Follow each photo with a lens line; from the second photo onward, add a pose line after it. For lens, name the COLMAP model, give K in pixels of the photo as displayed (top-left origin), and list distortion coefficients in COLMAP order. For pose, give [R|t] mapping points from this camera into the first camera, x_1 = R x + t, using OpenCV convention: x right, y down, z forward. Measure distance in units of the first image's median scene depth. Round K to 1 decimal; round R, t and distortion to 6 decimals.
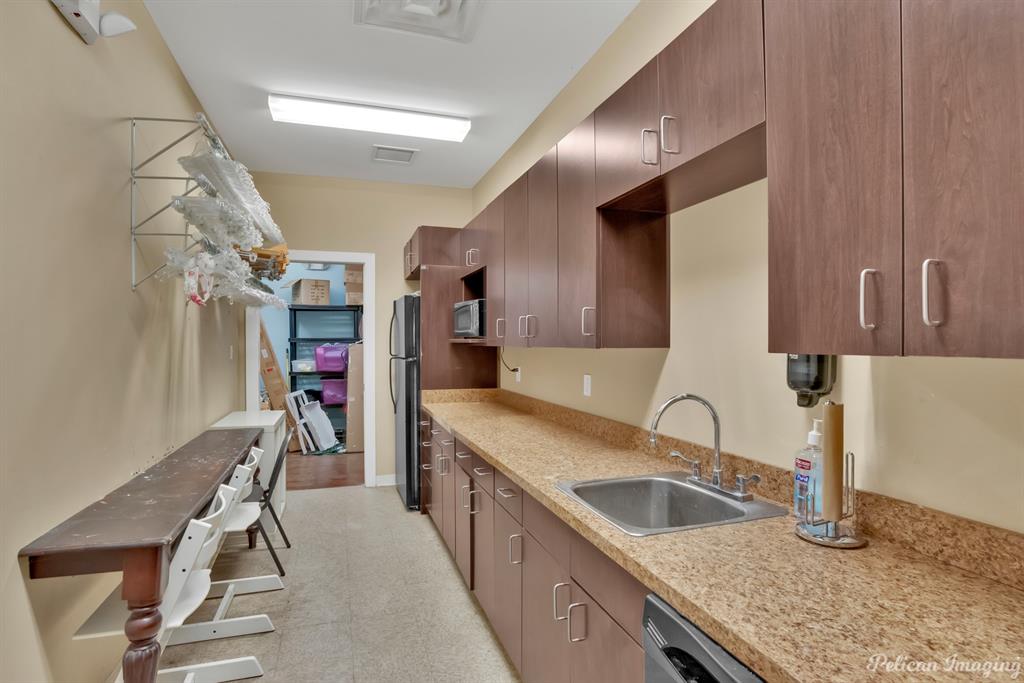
lens RADIAL K [[525.9, 0, 511.4], [0, 525.9, 354.1], [0, 0, 1]] dist [-0.049201, 0.019332]
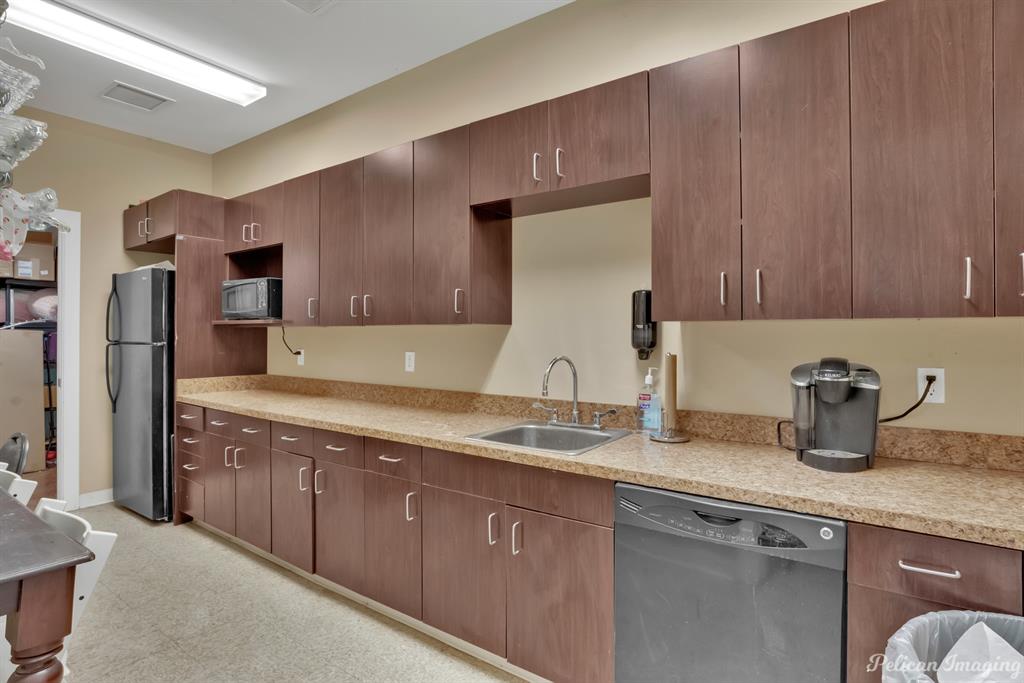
lens RADIAL K [[524.5, 0, 512.0], [0, 524.5, 341.5], [0, 0, 1]] dist [-0.041747, 0.008248]
pose [[0.806655, -0.005405, 0.590998, -0.442365], [0.011697, 0.999908, -0.006821, 0.036153], [-0.590907, 0.012416, 0.806644, -0.009879]]
